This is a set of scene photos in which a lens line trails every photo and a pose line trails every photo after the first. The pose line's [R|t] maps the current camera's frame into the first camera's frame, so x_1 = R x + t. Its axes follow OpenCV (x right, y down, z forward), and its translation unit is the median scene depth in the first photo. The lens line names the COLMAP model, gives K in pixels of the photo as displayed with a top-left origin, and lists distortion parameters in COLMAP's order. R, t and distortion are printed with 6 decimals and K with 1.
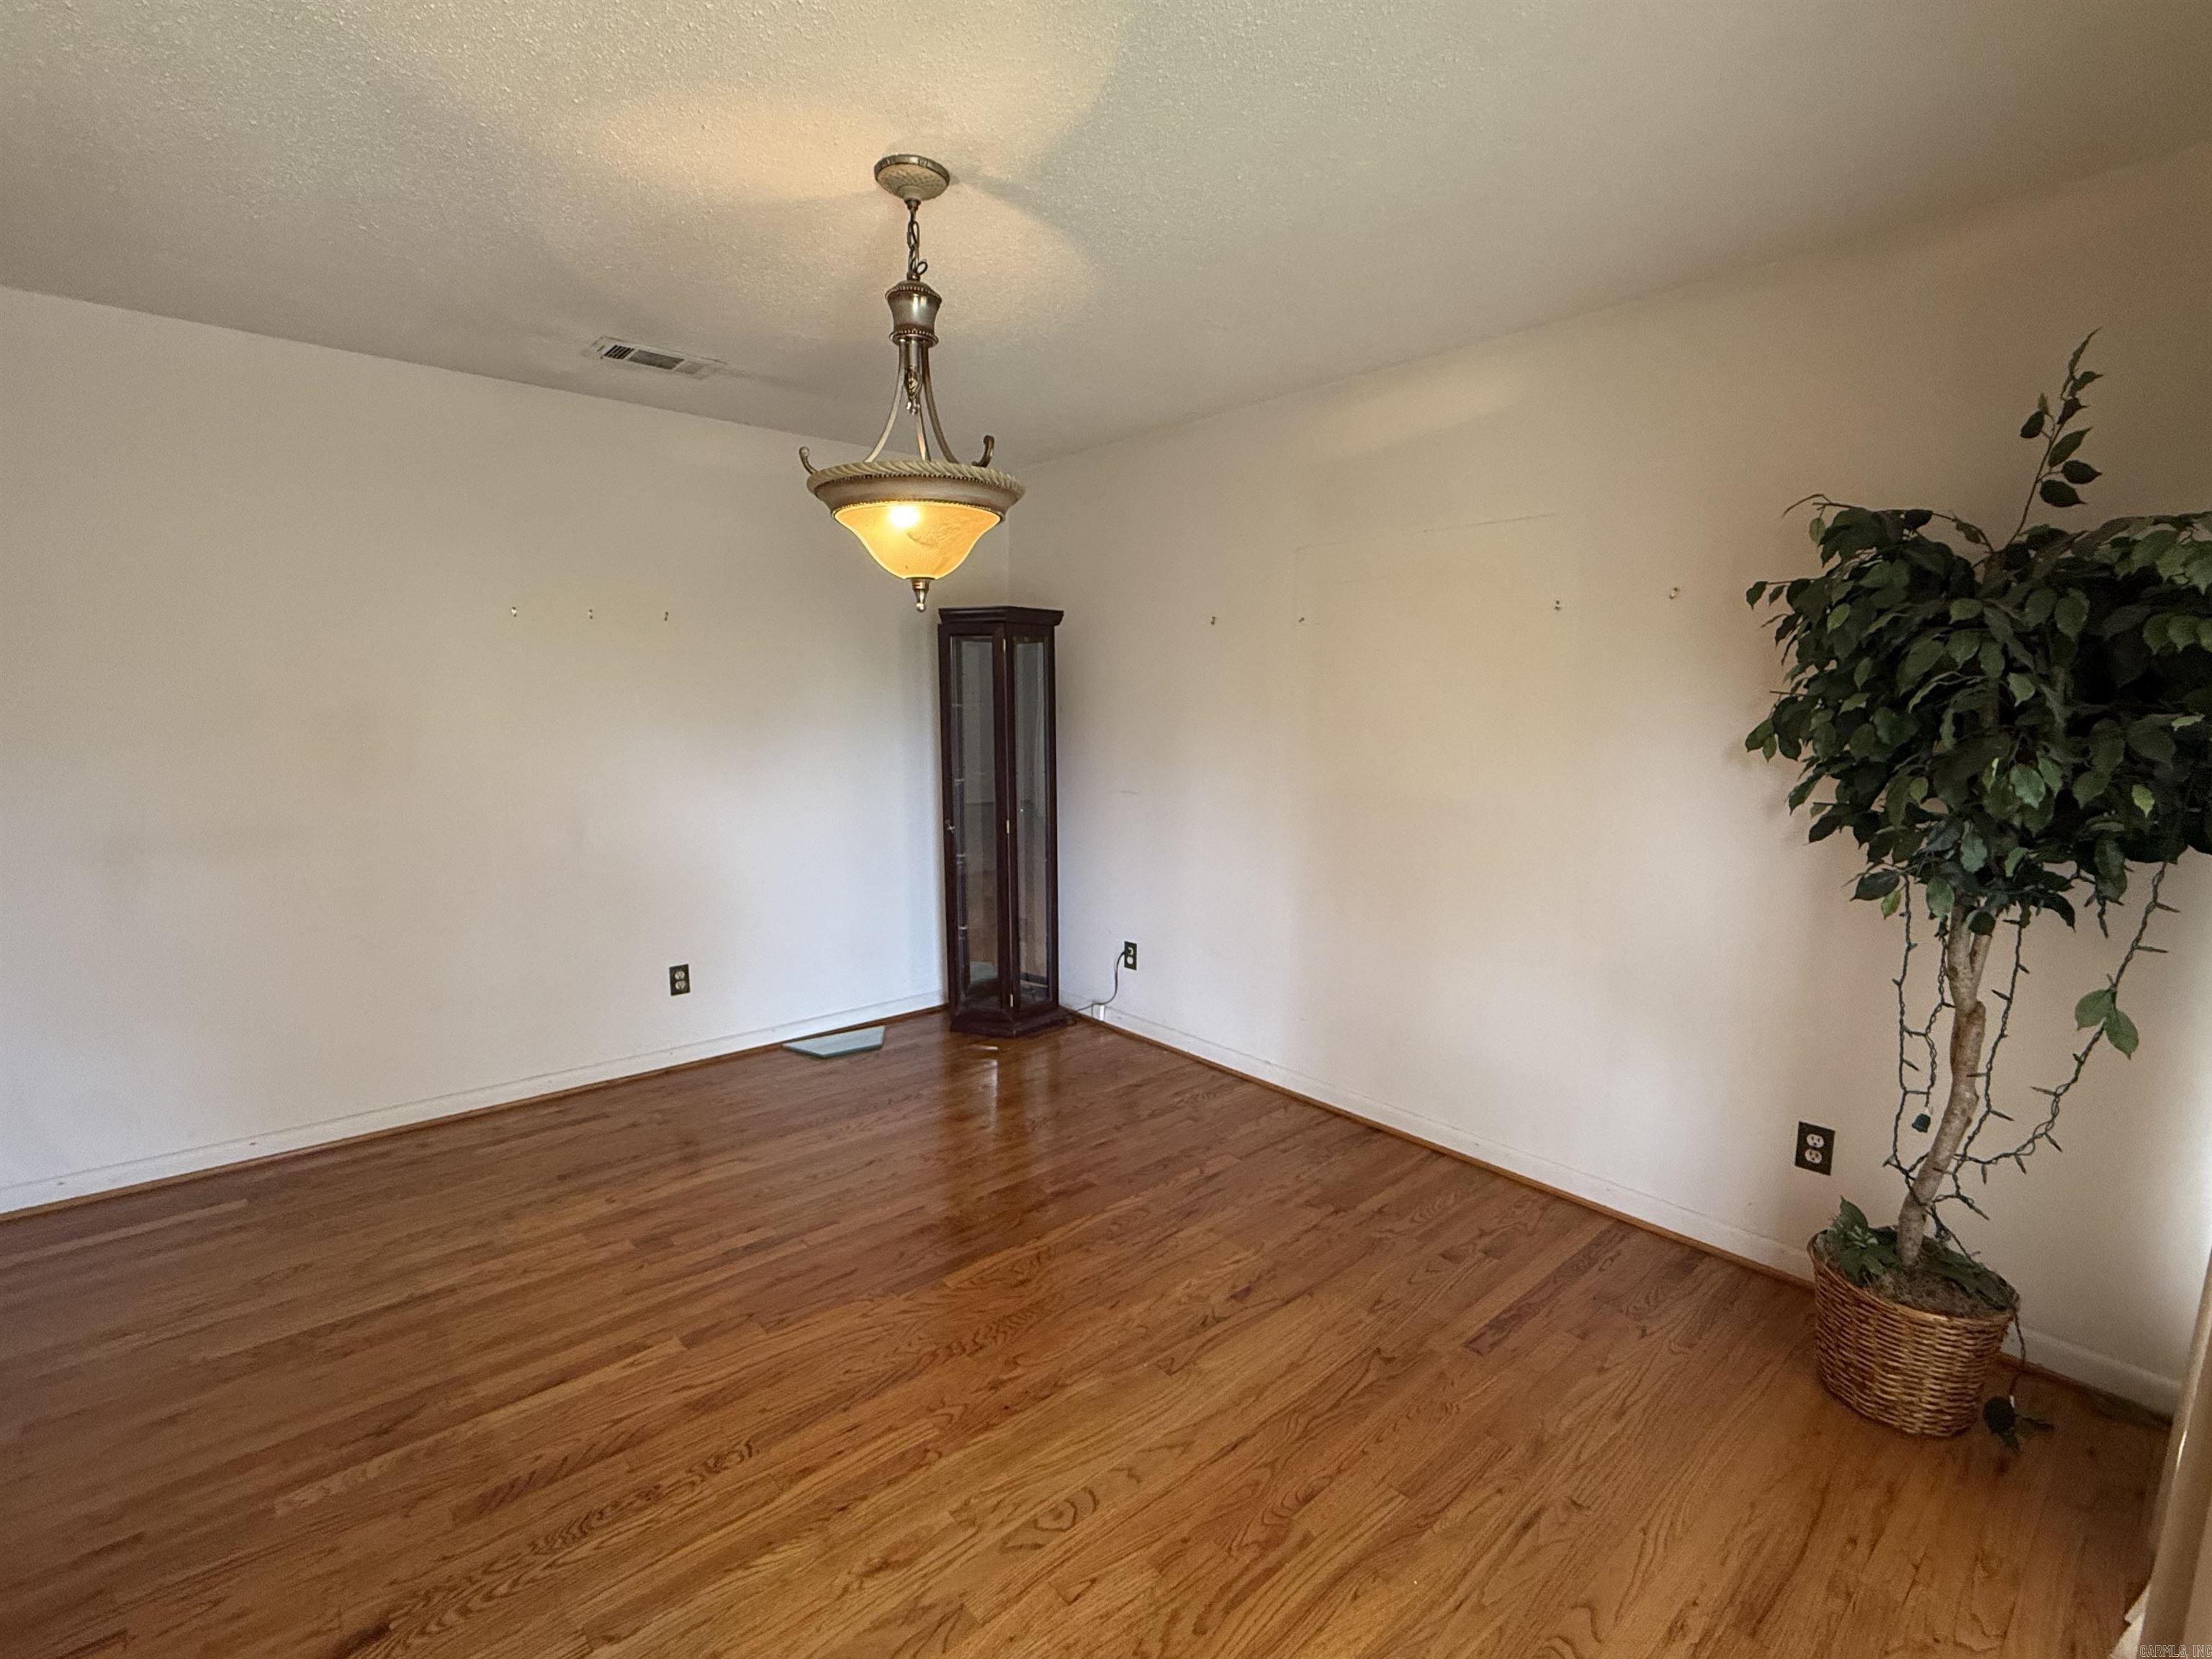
lens RADIAL K [[1010.8, 0, 1100.1], [0, 1010.8, 827.9], [0, 0, 1]] dist [-0.010067, 0.002782]
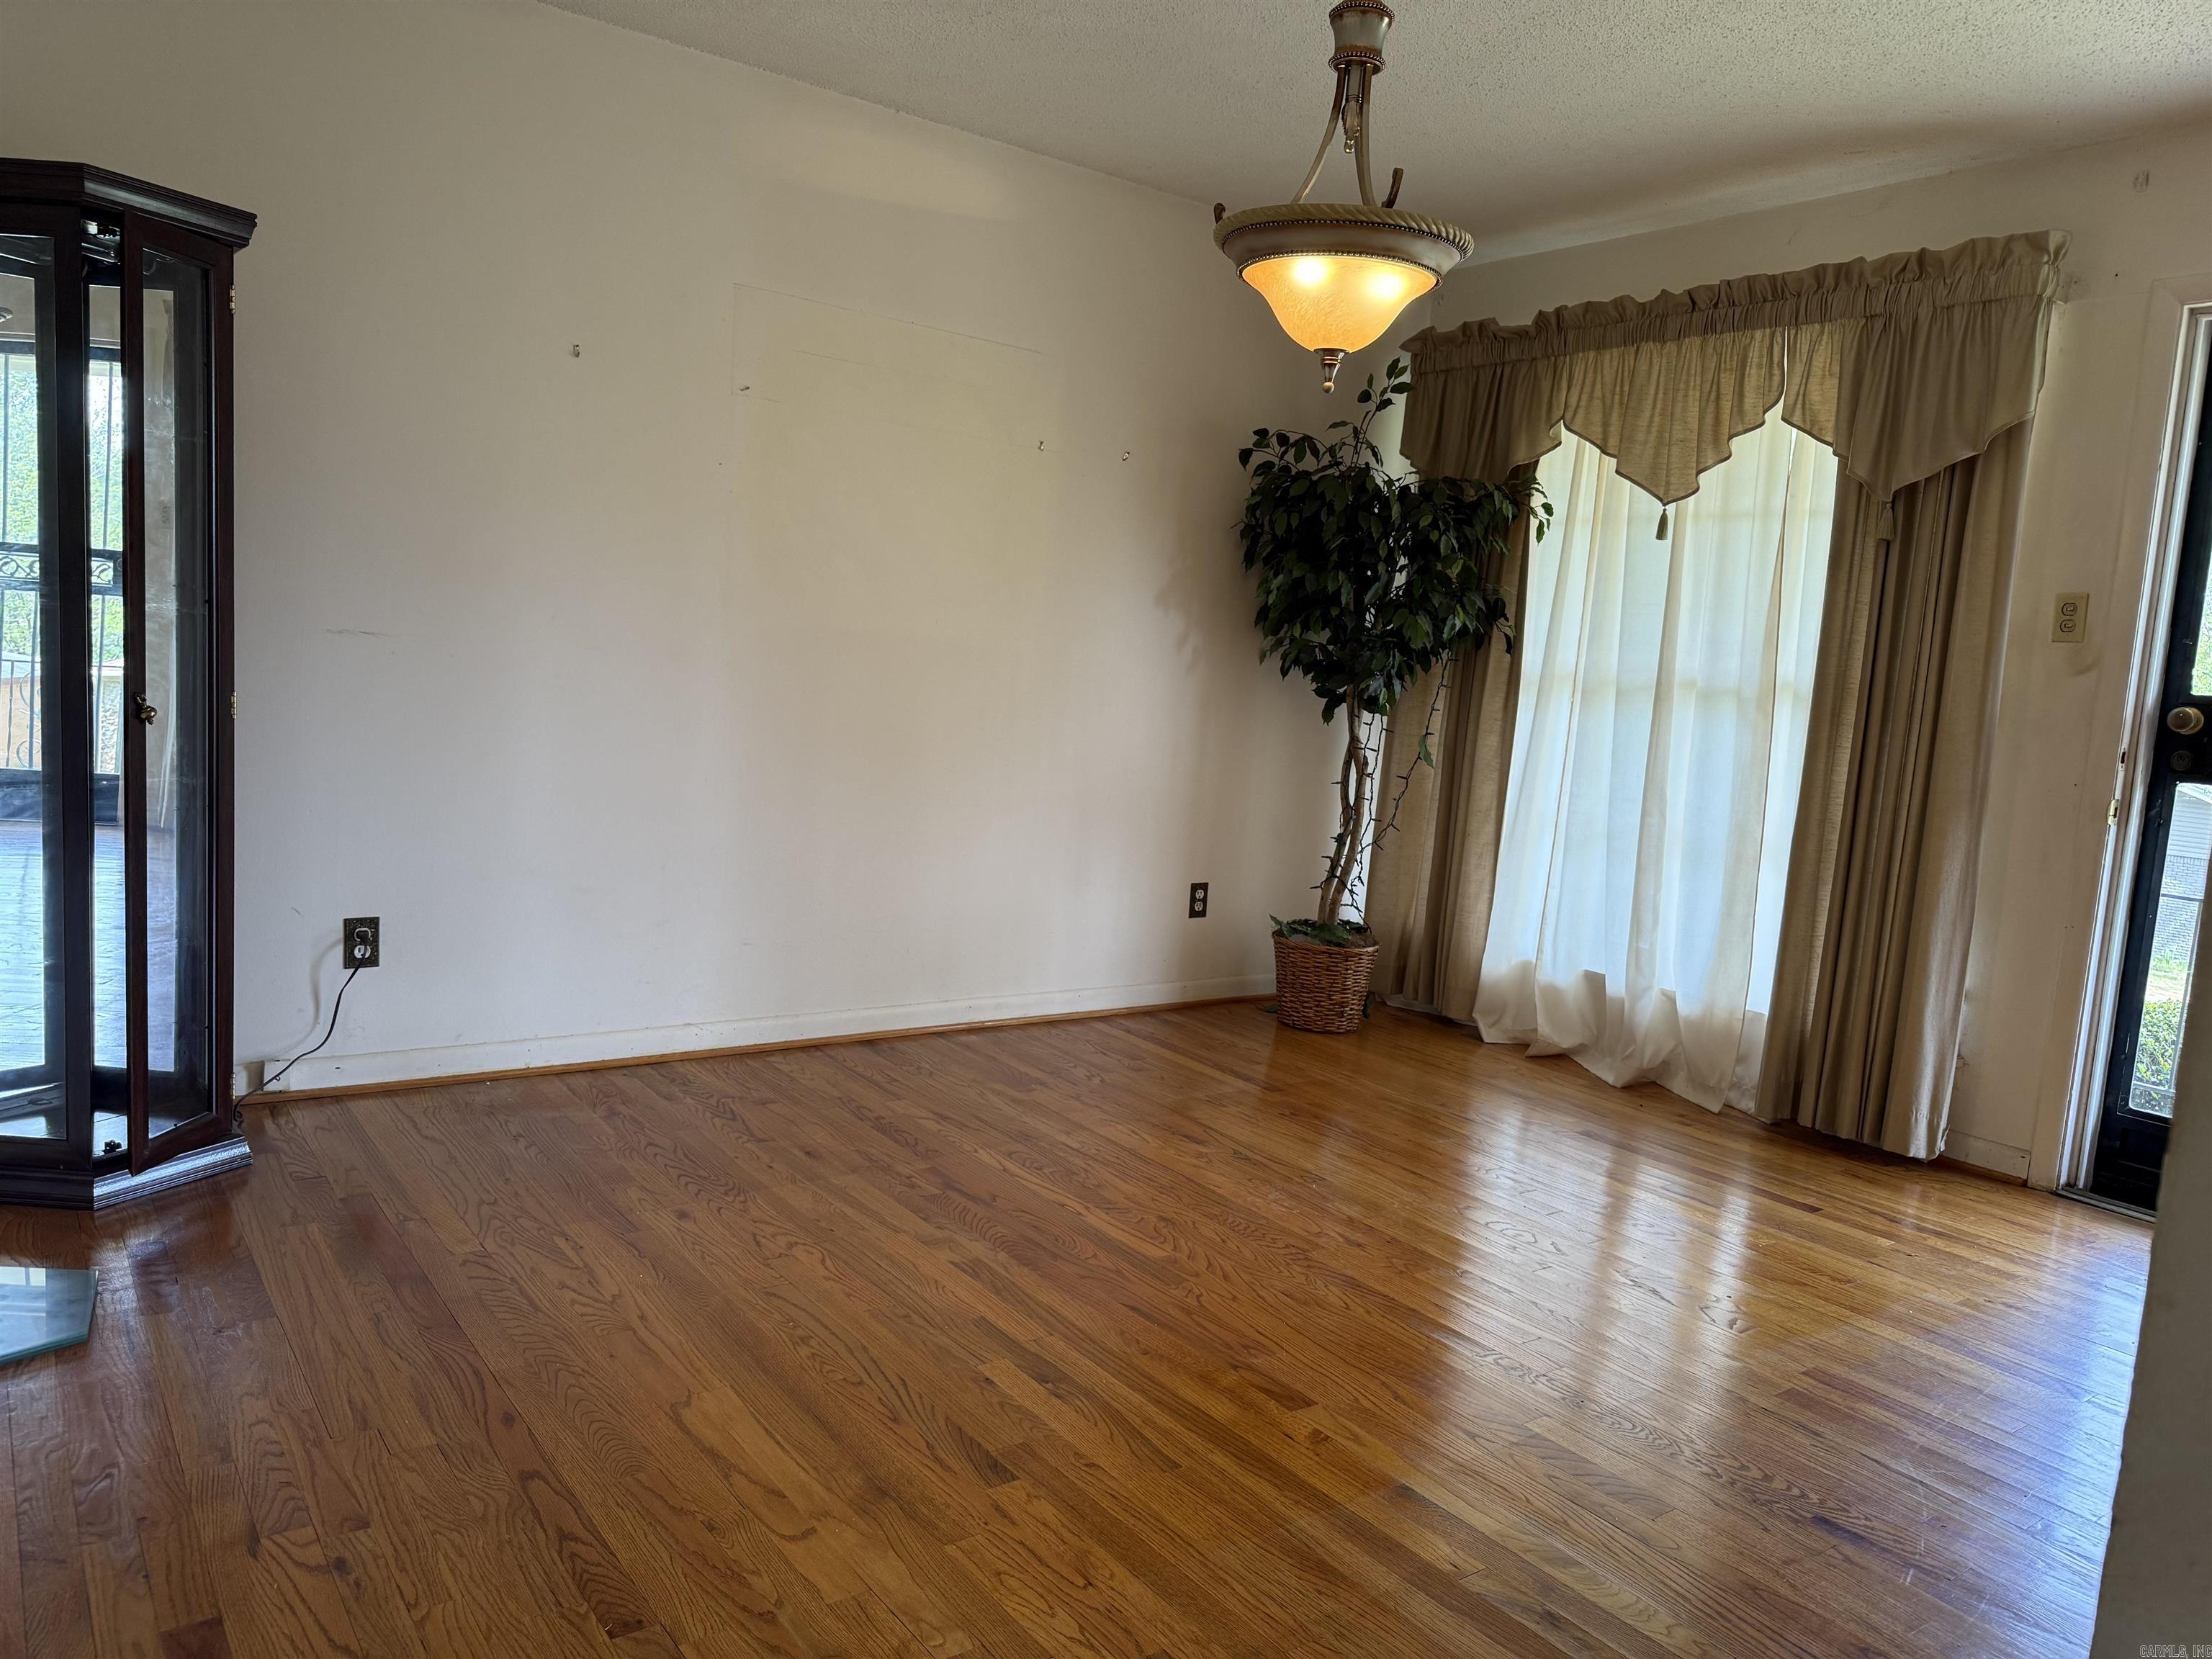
lens RADIAL K [[1585.2, 0, 1102.5], [0, 1585.2, 842.9], [0, 0, 1]] dist [0.050711, -0.069394]
pose [[0.072595, -0.119772, 0.990144, -1.219014], [0.053163, 0.991817, 0.116076, -0.003747], [-0.995944, 0.044213, 0.078368, 0.865074]]
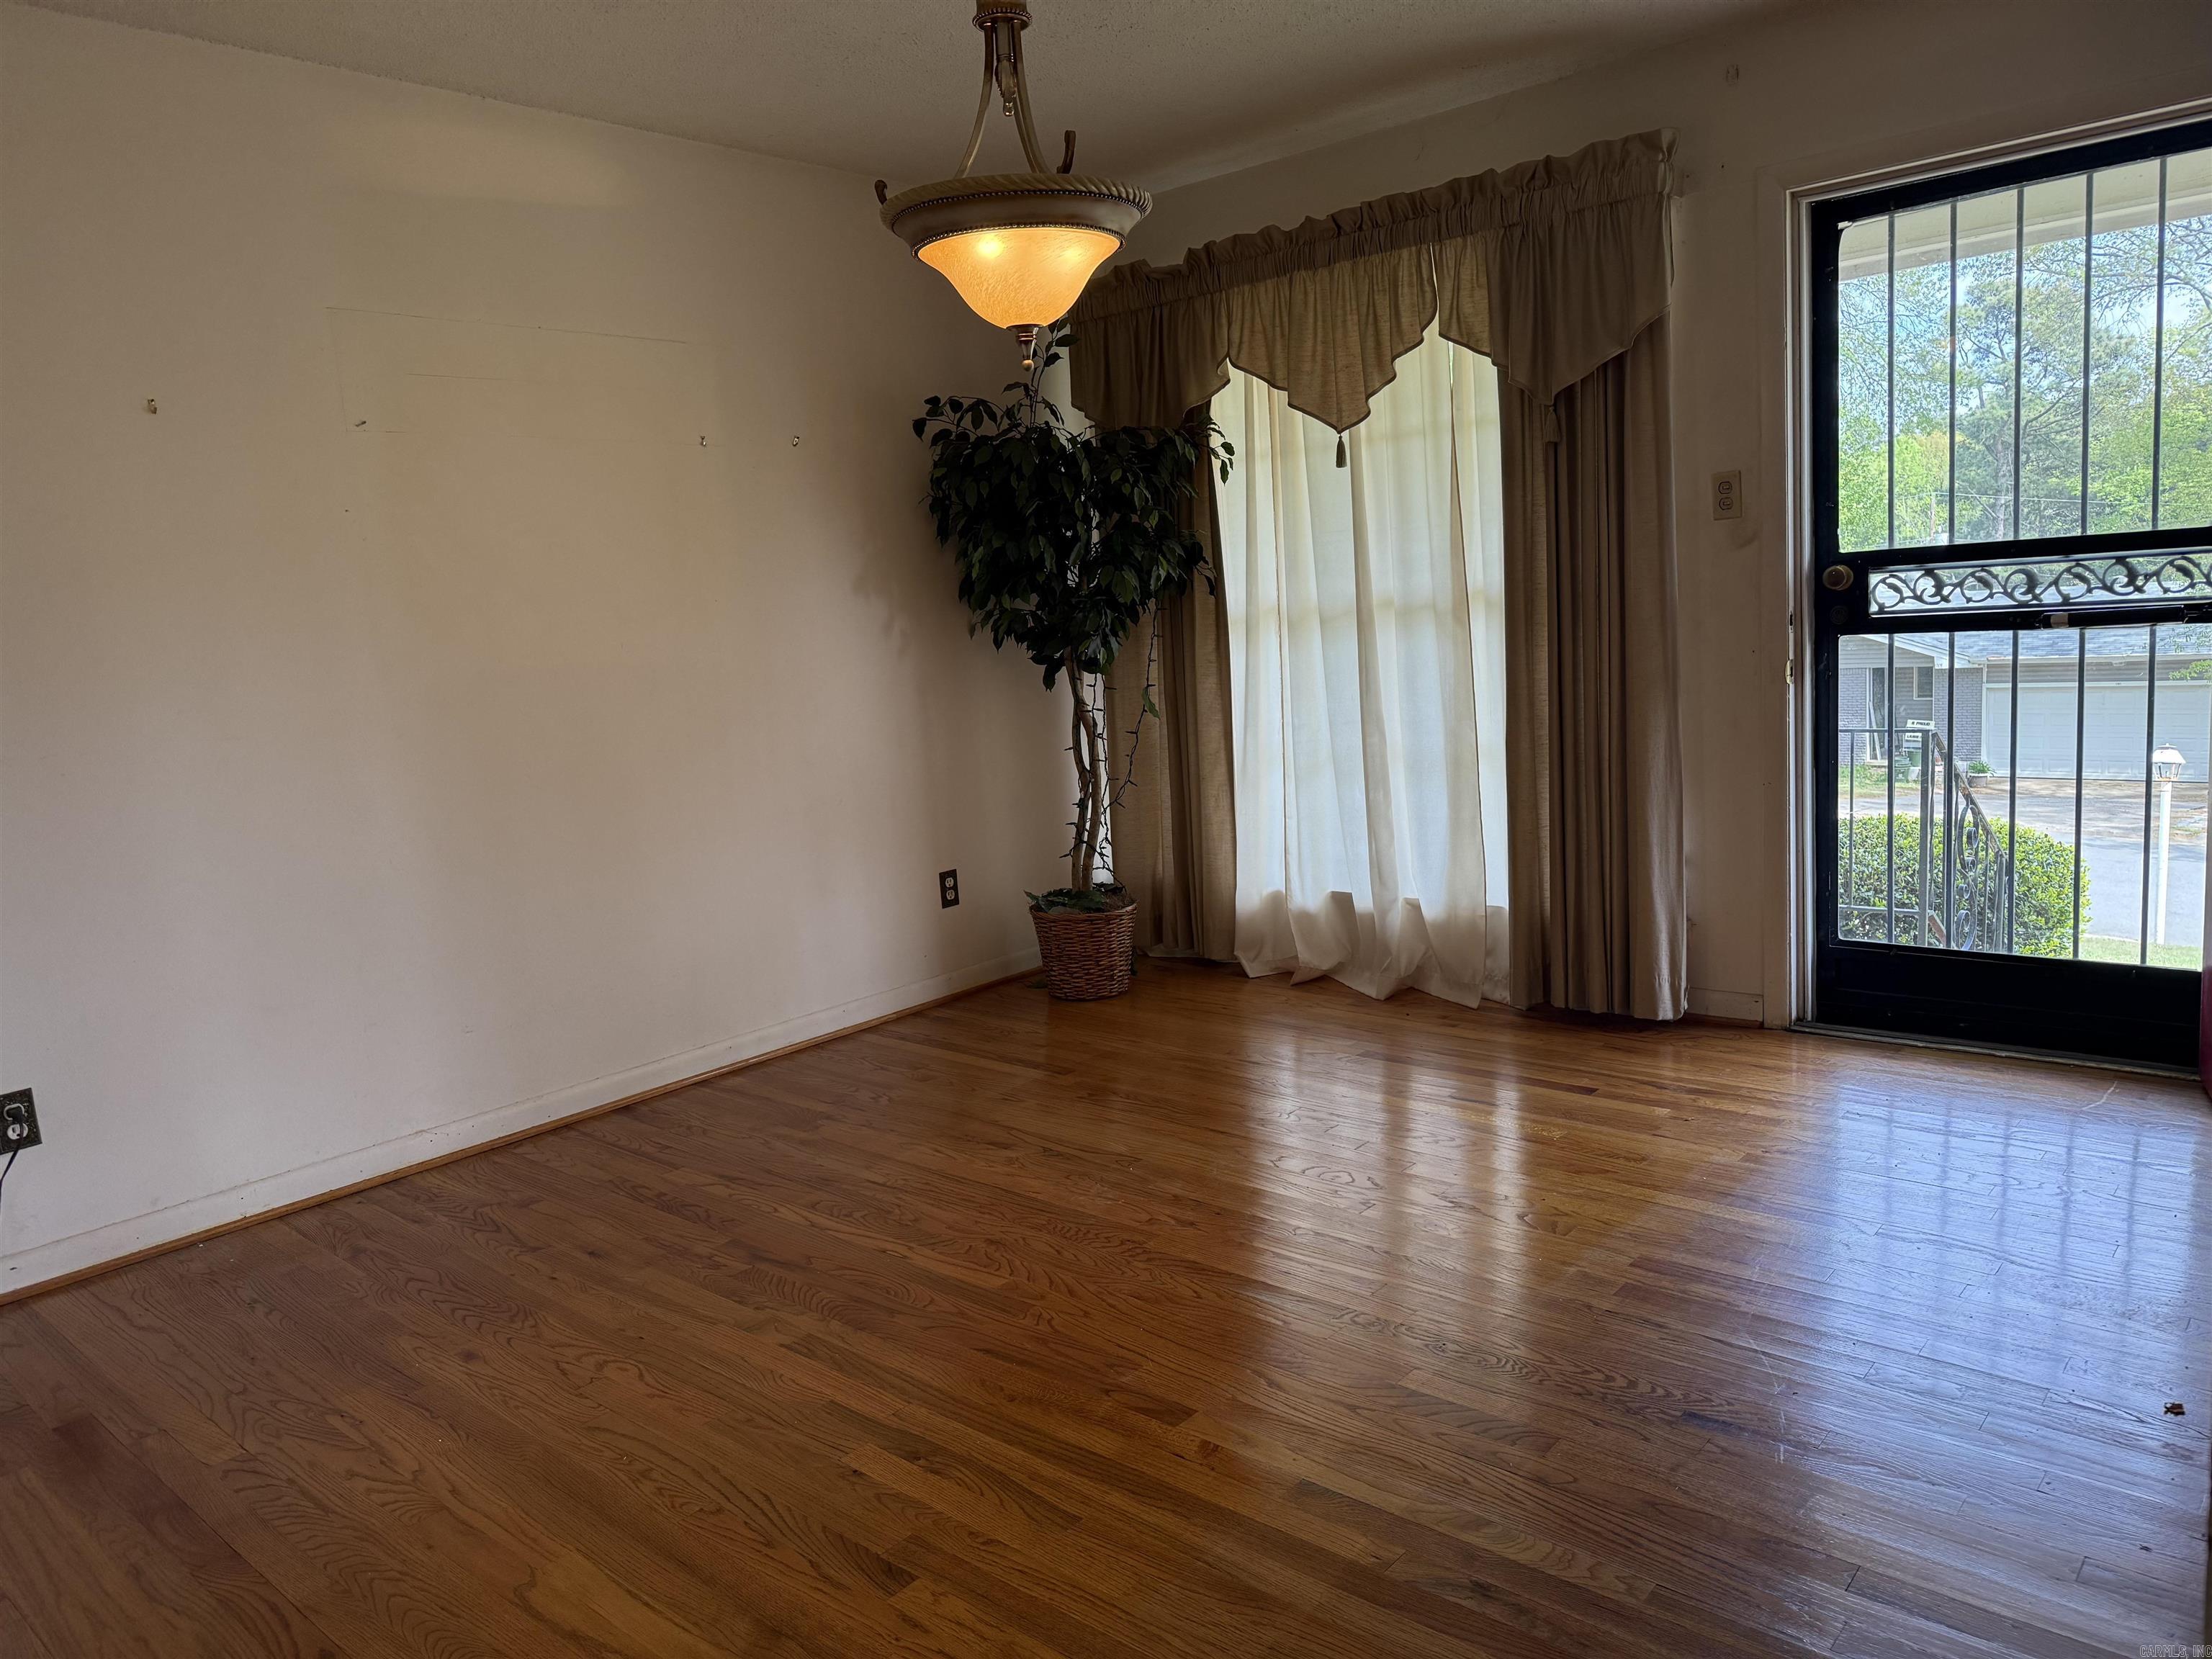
lens RADIAL K [[1585.2, 0, 1115.4], [0, 1585.2, 840.8], [0, 0, 1]] dist [0.050711, -0.069394]
pose [[-0.143546, -0.146529, 0.978736, -1.163647], [0.188382, 0.966849, 0.172379, -0.044609], [-0.971549, 0.209121, -0.111184, 0.905834]]
